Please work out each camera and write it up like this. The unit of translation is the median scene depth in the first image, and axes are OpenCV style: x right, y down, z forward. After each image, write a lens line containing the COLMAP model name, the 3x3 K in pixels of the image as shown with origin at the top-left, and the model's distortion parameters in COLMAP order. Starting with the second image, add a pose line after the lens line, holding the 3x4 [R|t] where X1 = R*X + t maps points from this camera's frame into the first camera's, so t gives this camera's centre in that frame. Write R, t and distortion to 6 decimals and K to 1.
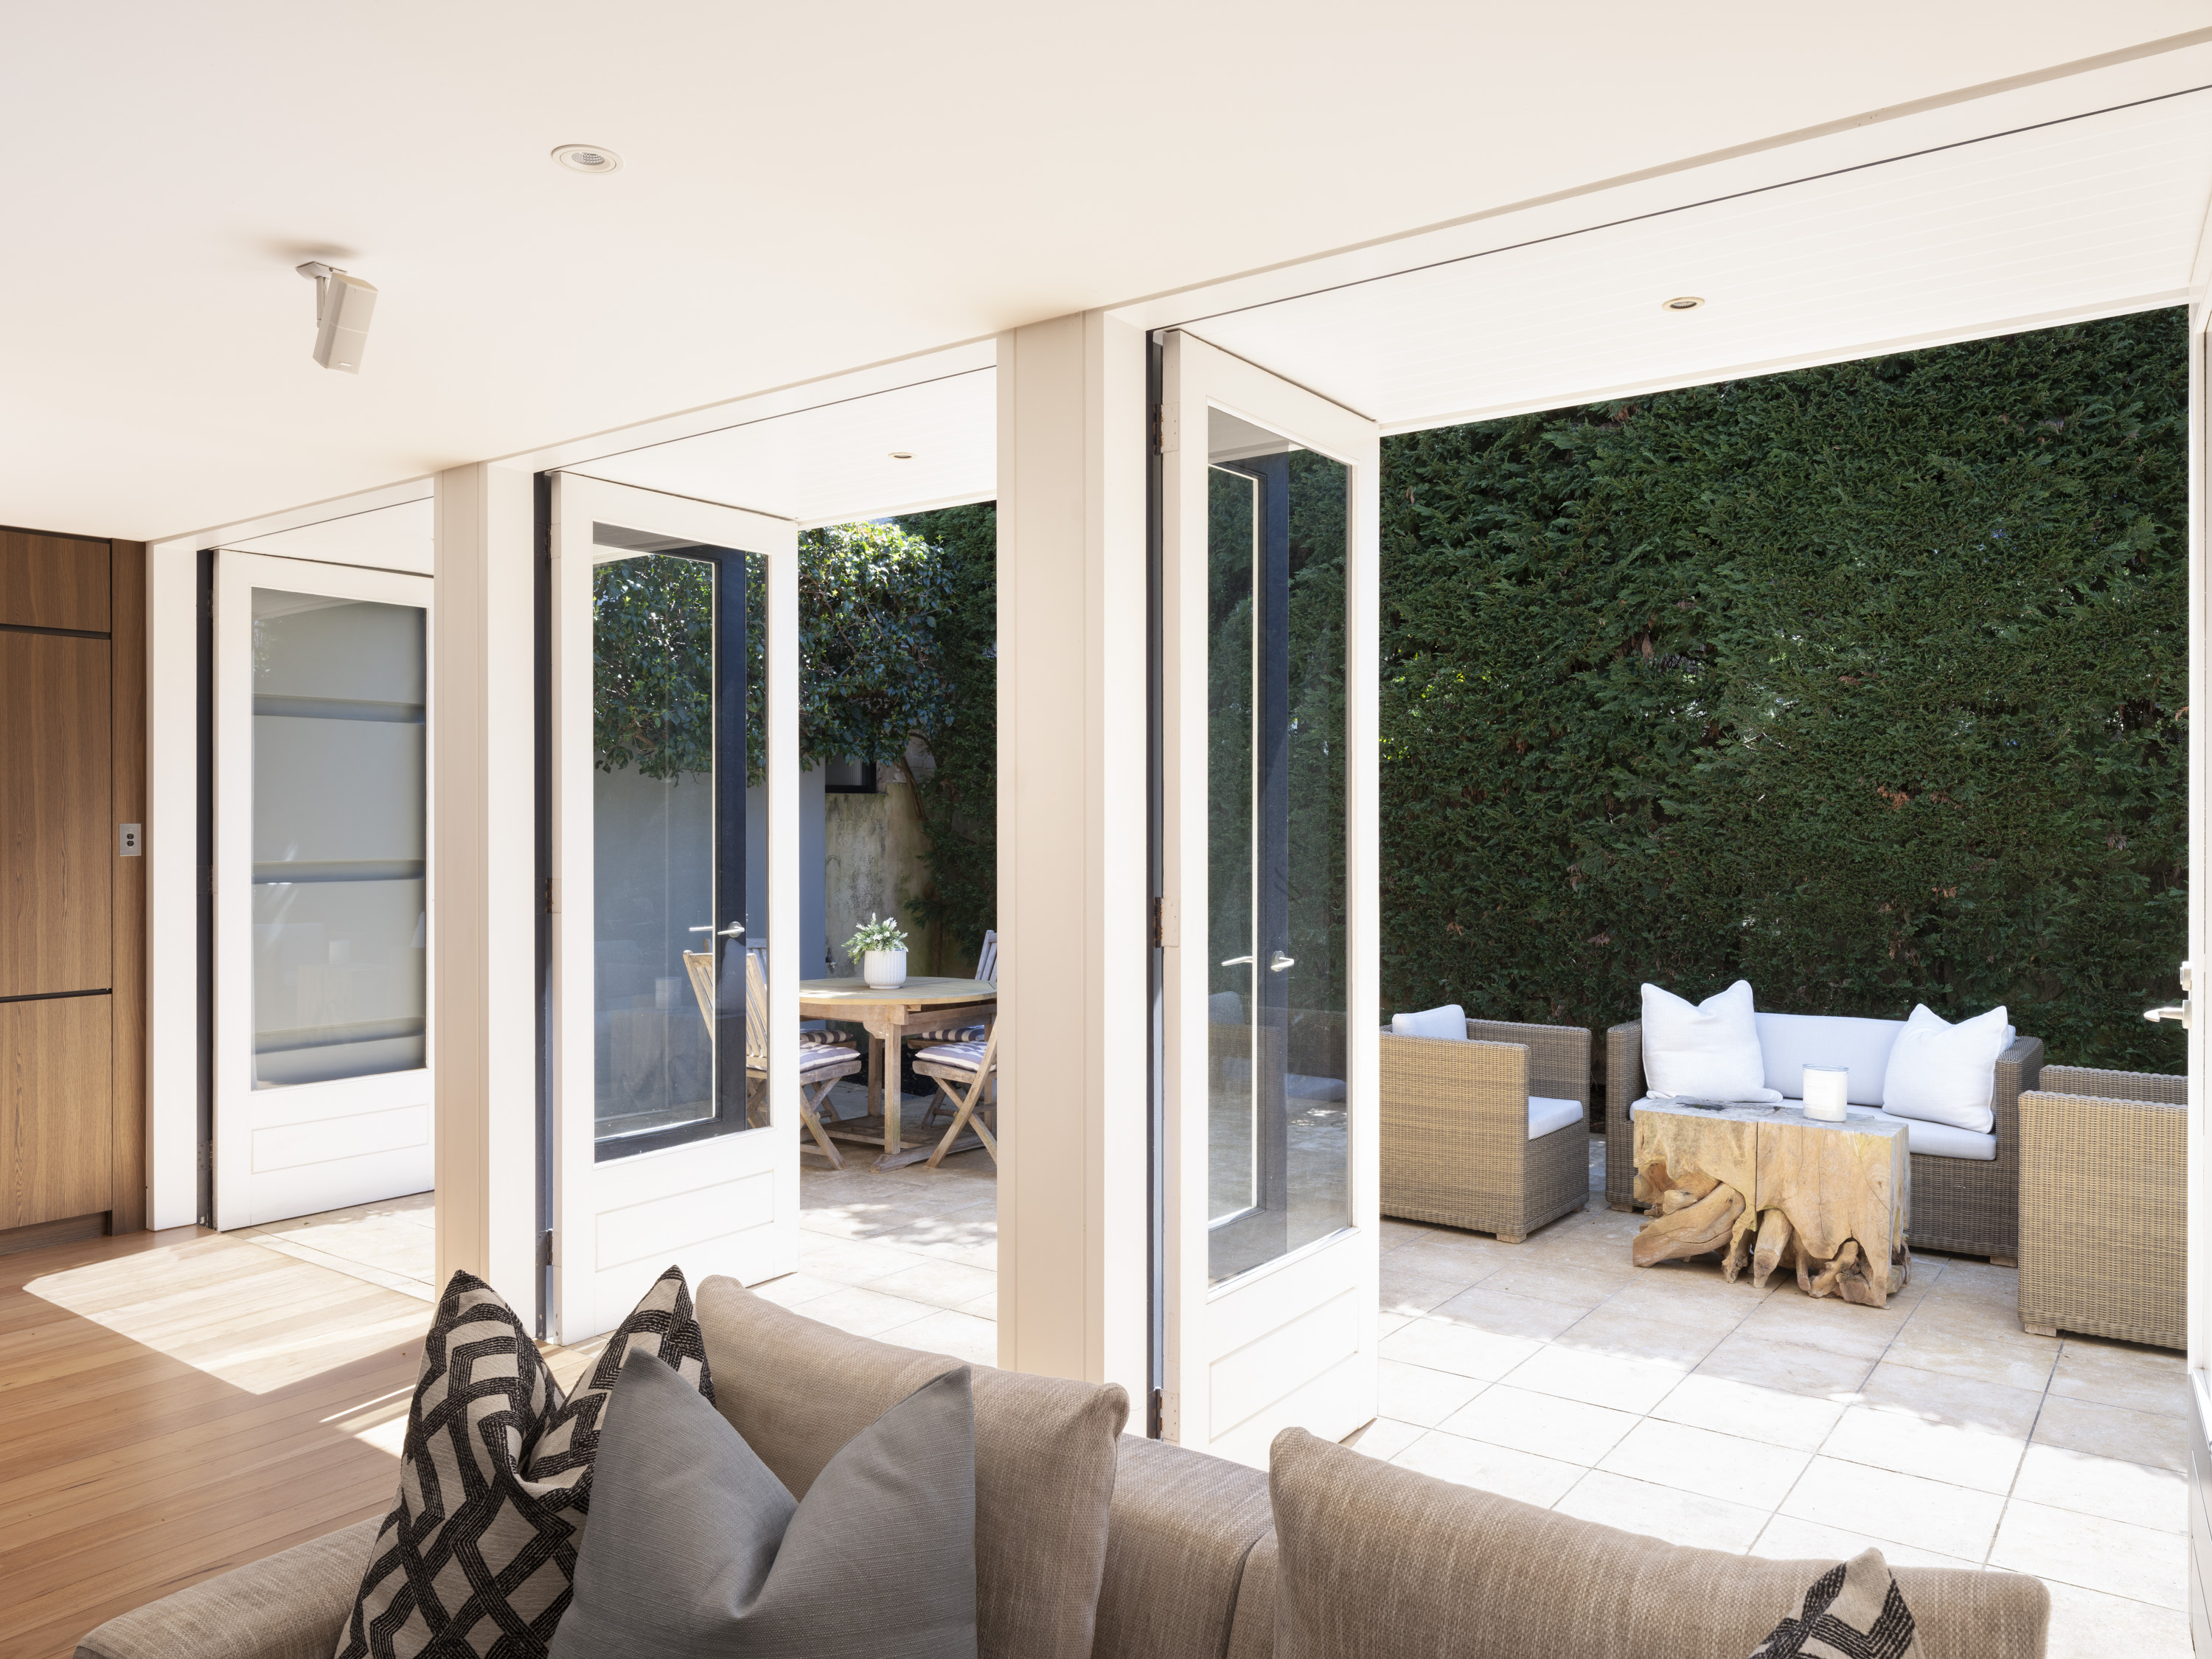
lens RADIAL K [[1592.9, 0, 1106.0], [0, 1592.9, 829.5], [0, 0, 1]] dist [0.001601, 0.001944]
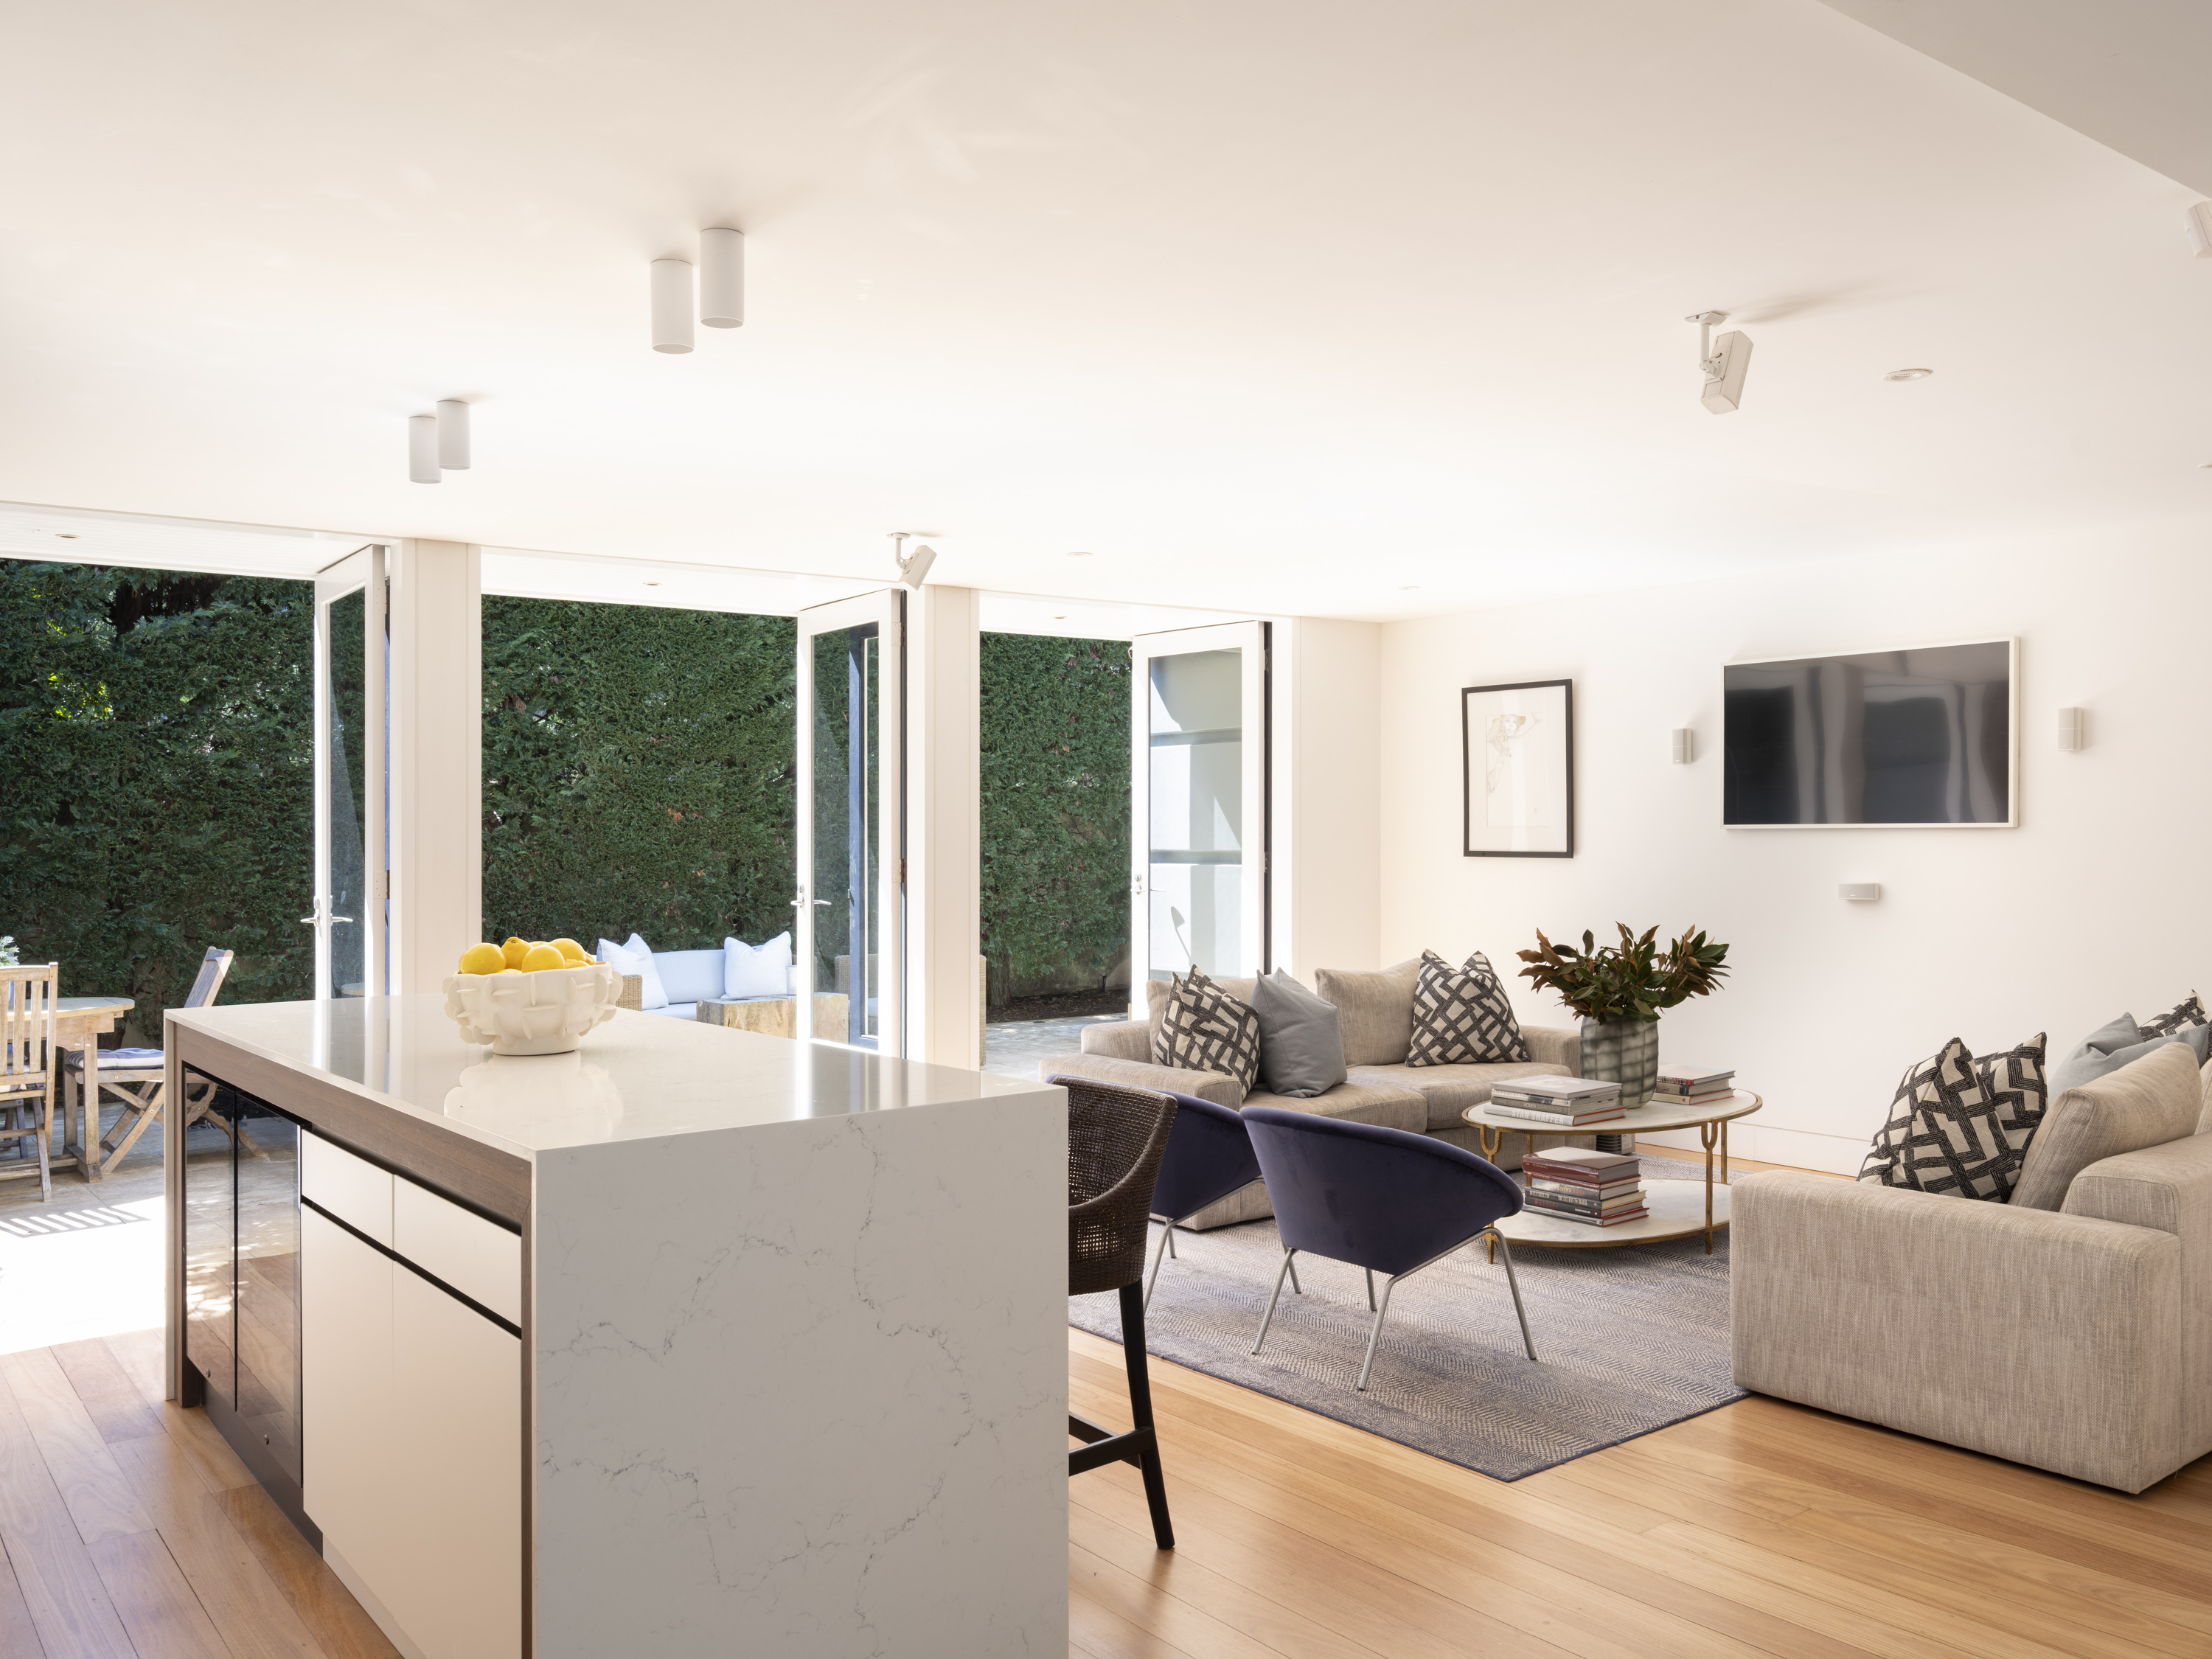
lens RADIAL K [[1760.2, 0, 1106.0], [0, 1760.2, 829.5], [0, 0, 1]] dist [0.003453, 0.005016]
pose [[0.267608, 0.000807, 0.963528, -1.047030], [0.013849, 0.999893, -0.004684, 0.008371], [-0.963428, 0.014597, 0.267568, 0.106794]]
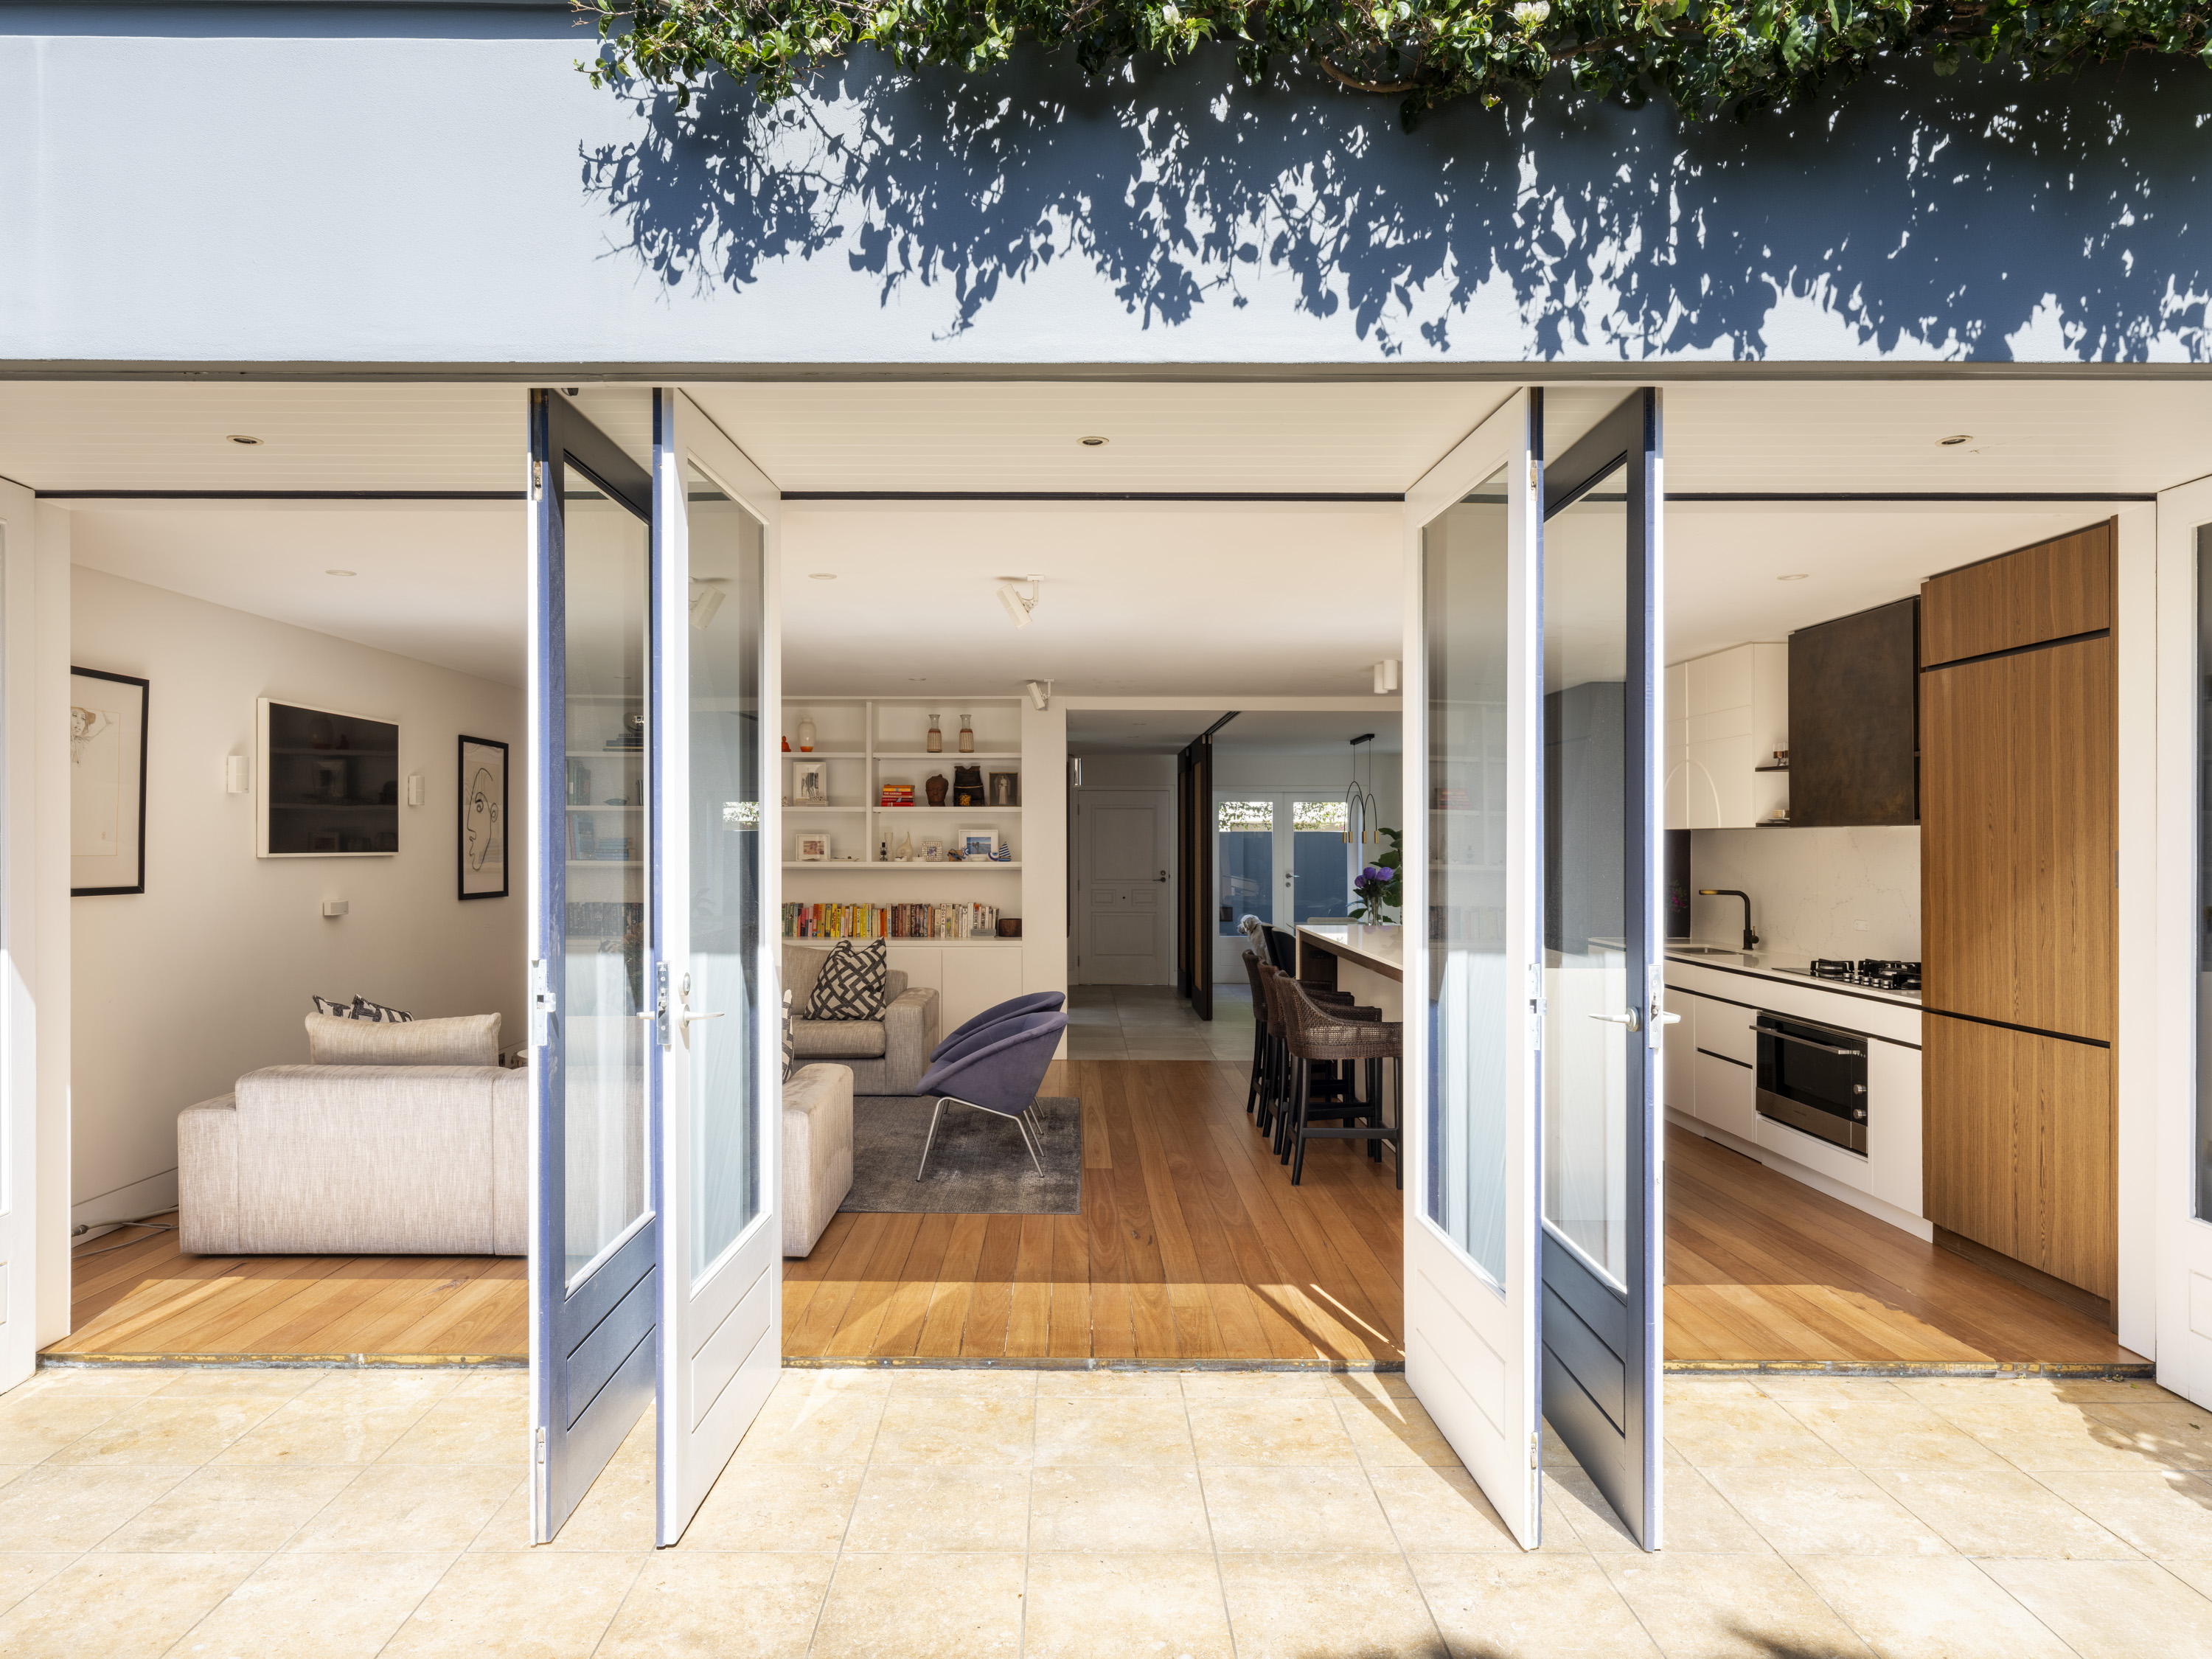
lens RADIAL K [[1401.0, 0, 1115.6], [0, 1401.0, 864.5], [0, 0, 1]] dist [-0.006837, 0.024795]
pose [[-0.796613, 0.003643, -0.604479, 0.221138], [-0.012425, 0.999672, 0.022399, -0.005330], [0.604362, 0.025354, -0.796306, 1.096628]]
